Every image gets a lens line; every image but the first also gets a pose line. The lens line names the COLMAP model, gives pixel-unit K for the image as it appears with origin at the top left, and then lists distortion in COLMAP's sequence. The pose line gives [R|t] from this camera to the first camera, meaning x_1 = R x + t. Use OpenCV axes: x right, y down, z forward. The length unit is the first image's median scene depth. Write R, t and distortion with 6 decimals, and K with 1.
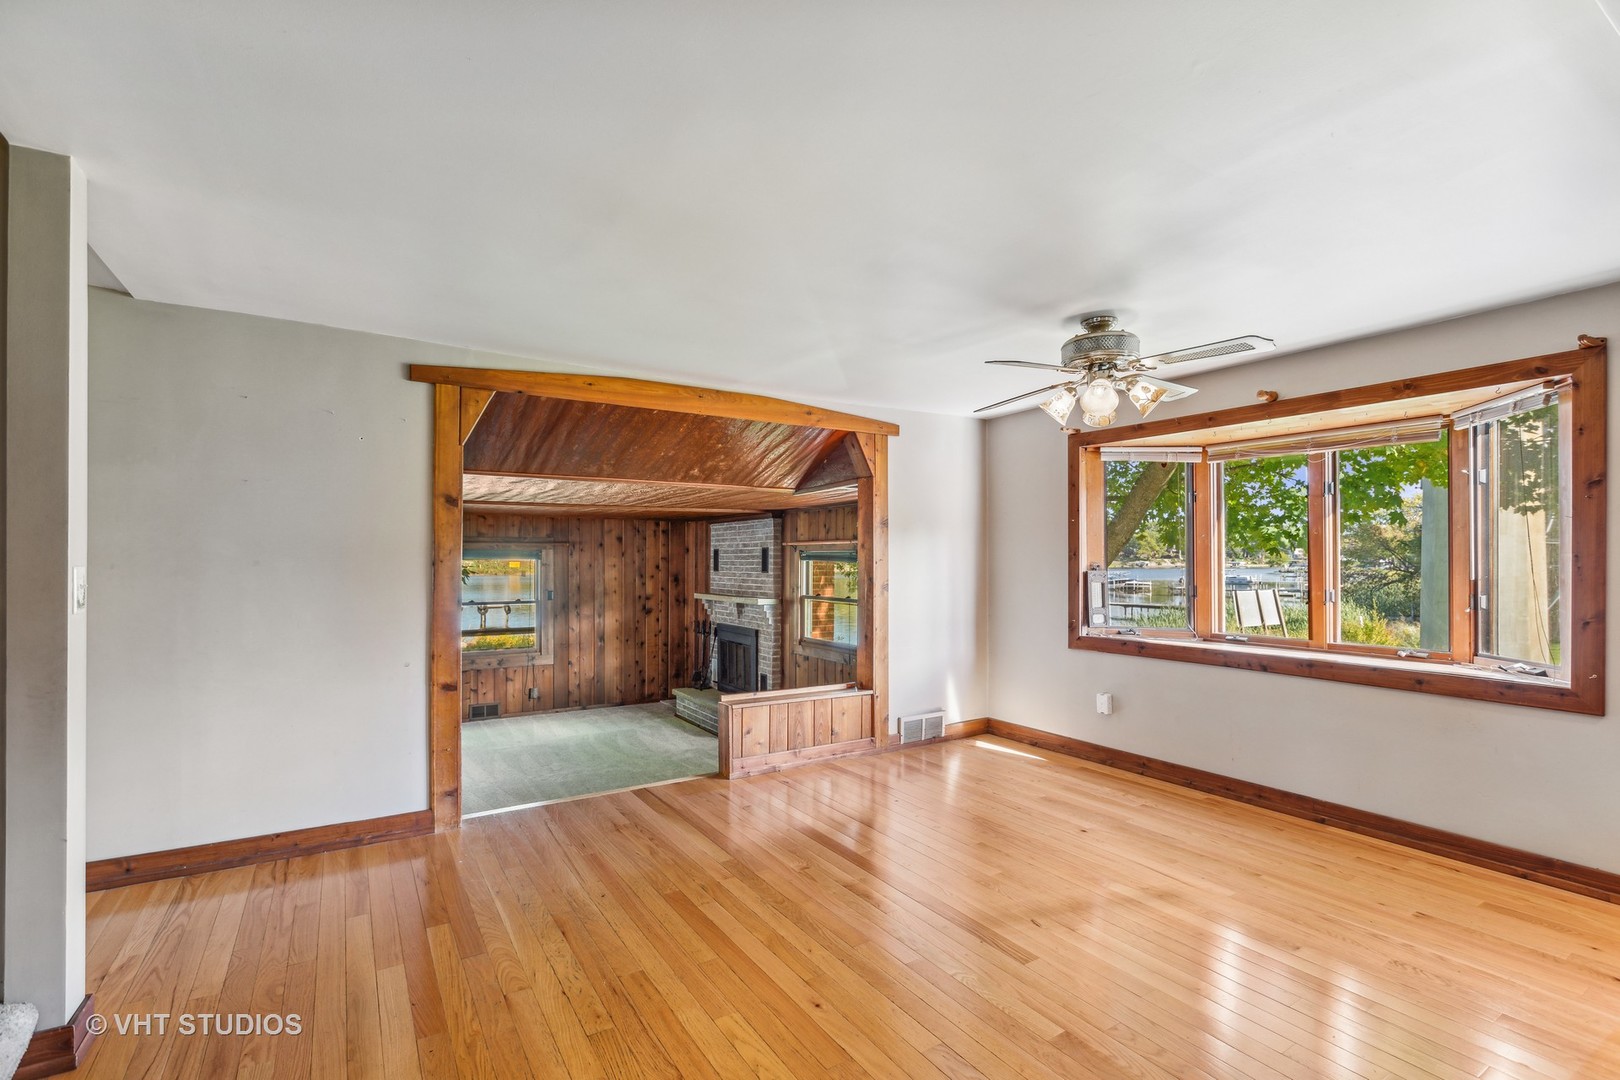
lens RADIAL K [[729.2, 0, 809.2], [0, 729.2, 534.6], [0, 0, 1]] dist [0.002640, -0.001740]
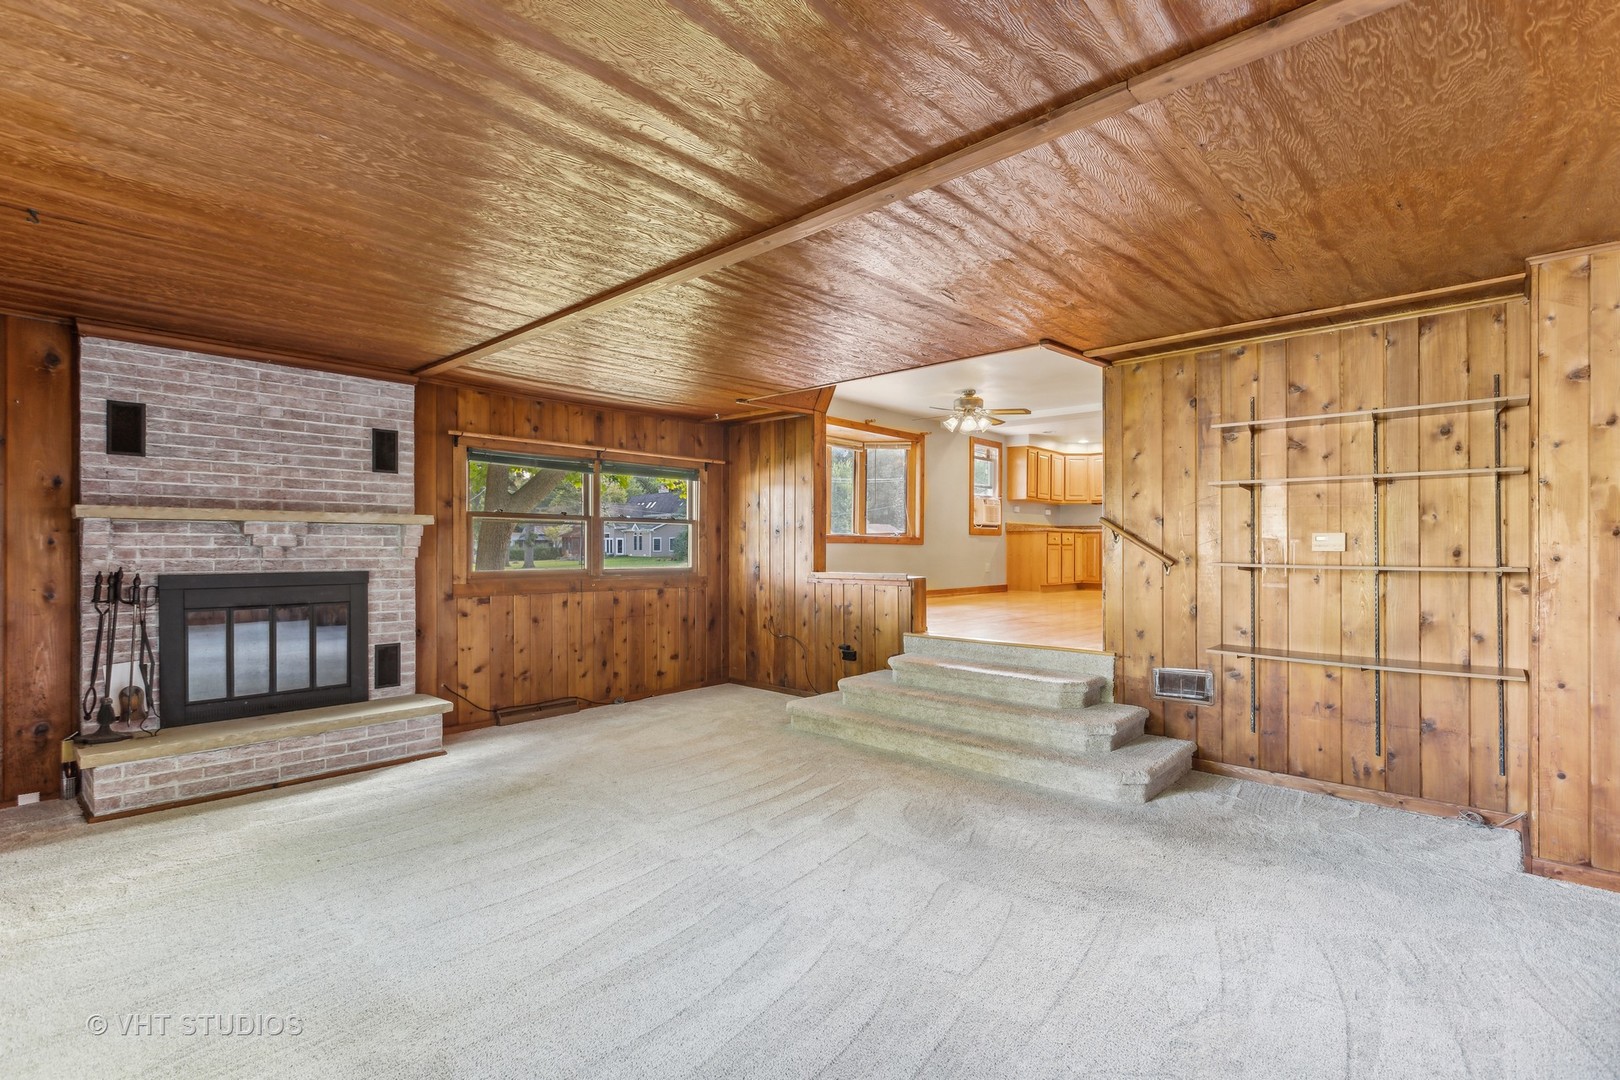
lens RADIAL K [[729.2, 0, 809.2], [0, 729.2, 534.6], [0, 0, 1]] dist [0.002640, -0.001740]
pose [[-0.240250, -0.000305, 0.970711, -0.720303], [-0.051190, 0.998612, -0.012356, 0.092911], [-0.969360, -0.052659, -0.239932, 0.814317]]
